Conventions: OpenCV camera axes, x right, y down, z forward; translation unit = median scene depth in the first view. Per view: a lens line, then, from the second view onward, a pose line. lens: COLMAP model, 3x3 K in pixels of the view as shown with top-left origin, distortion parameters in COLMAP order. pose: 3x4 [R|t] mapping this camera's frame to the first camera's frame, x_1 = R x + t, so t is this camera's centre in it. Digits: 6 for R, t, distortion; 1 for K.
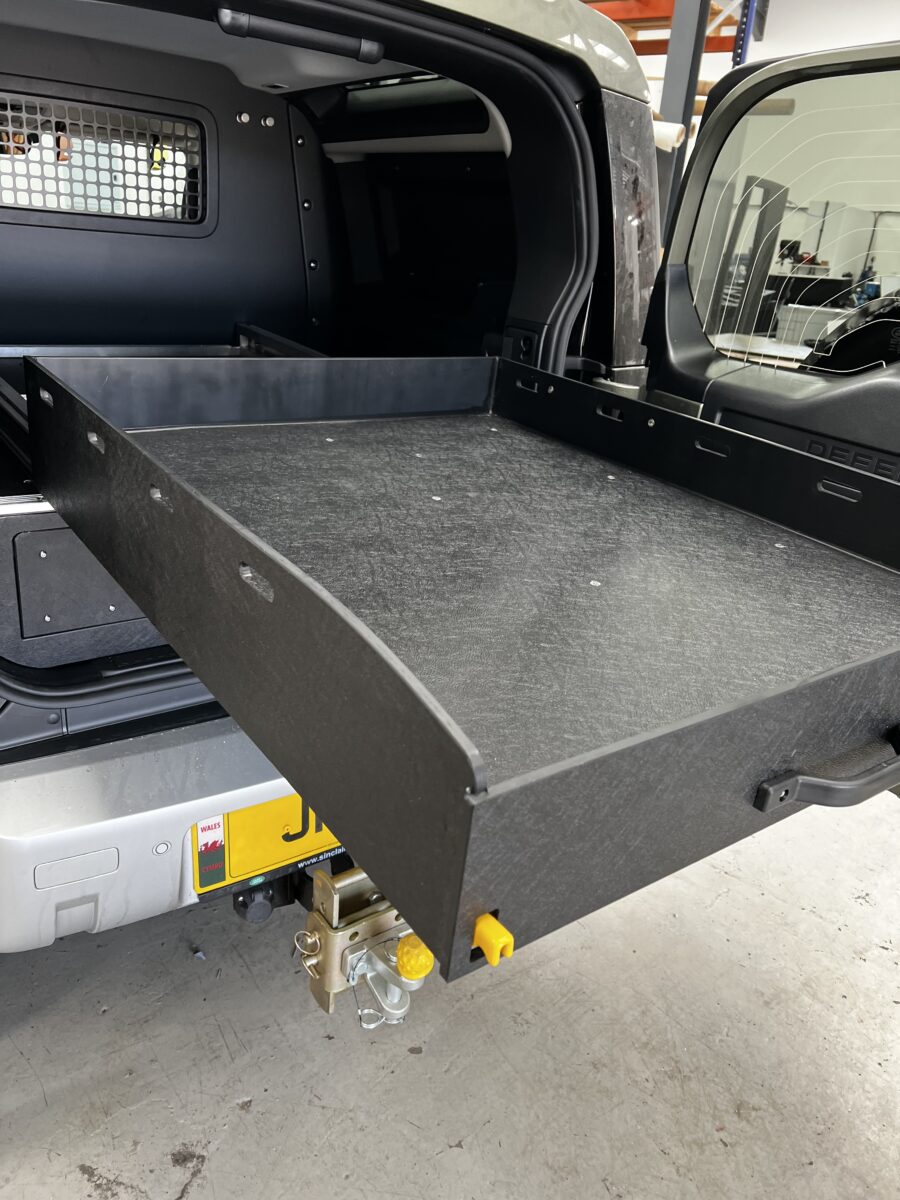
lens RADIAL K [[903.0, 0, 443.4], [0, 903.0, 604.7], [0, 0, 1]] dist [0.035919, -0.045671]
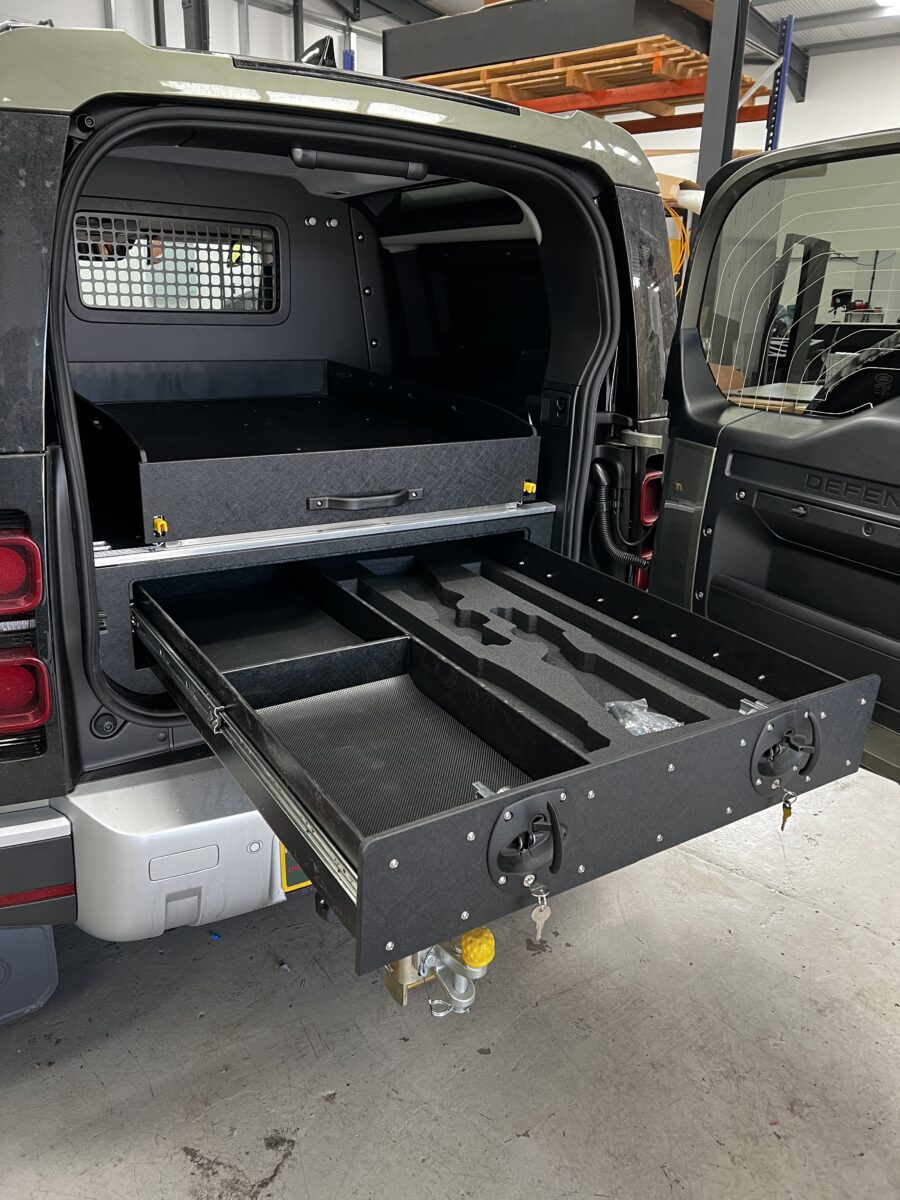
lens RADIAL K [[892.9, 0, 450.0], [0, 892.9, 600.0], [0, 0, 1]] dist [0.045332, -0.056178]
pose [[0.997245, -0.033377, -0.066241, 0.018580], [0.028764, 0.997173, -0.069416, 0.031955], [0.068371, 0.067320, 0.995386, -0.110355]]
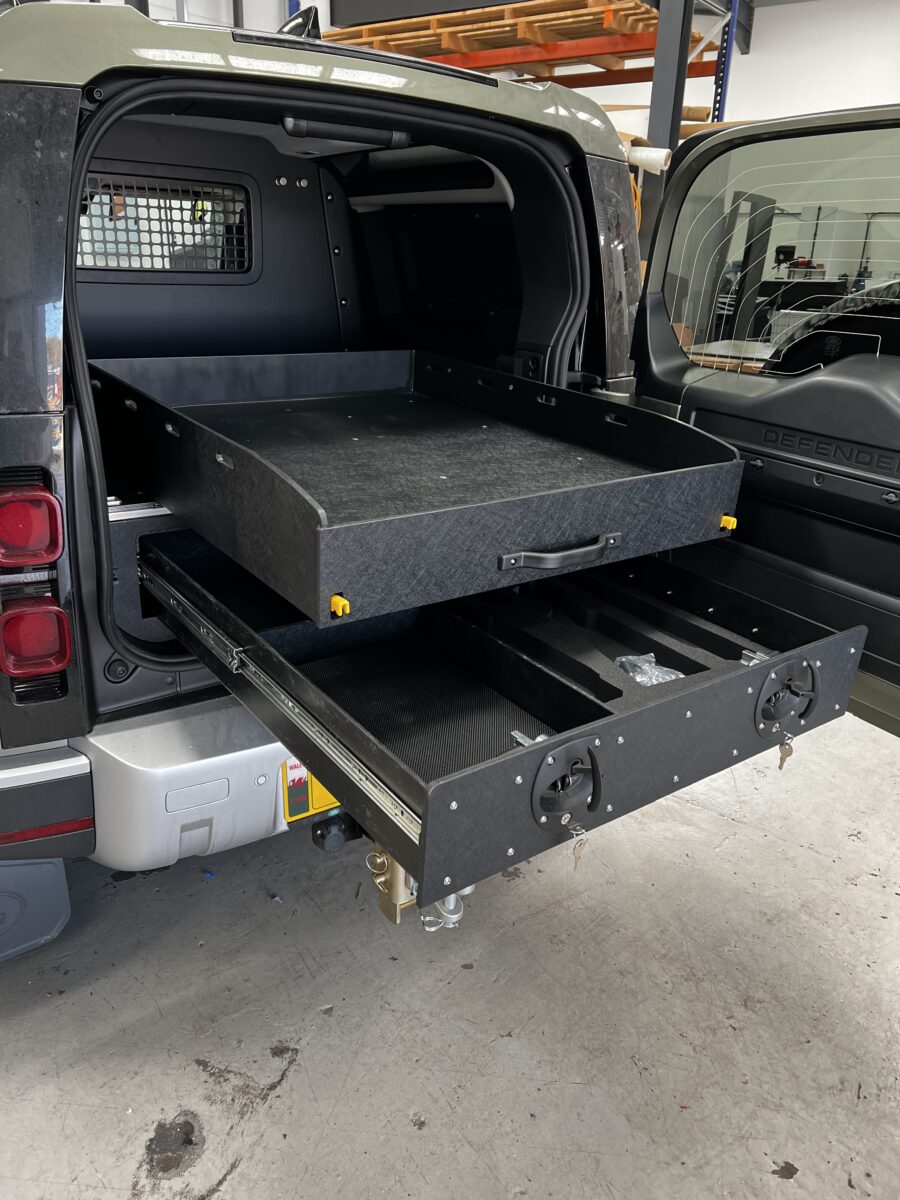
lens RADIAL K [[891.0, 0, 449.0], [0, 891.0, 602.9], [0, 0, 1]] dist [0.040192, -0.052347]
pose [[0.998870, -0.045389, -0.014124, -0.018460], [0.045128, 0.998815, -0.018225, 0.045548], [0.014935, 0.017567, 0.999734, -0.178768]]
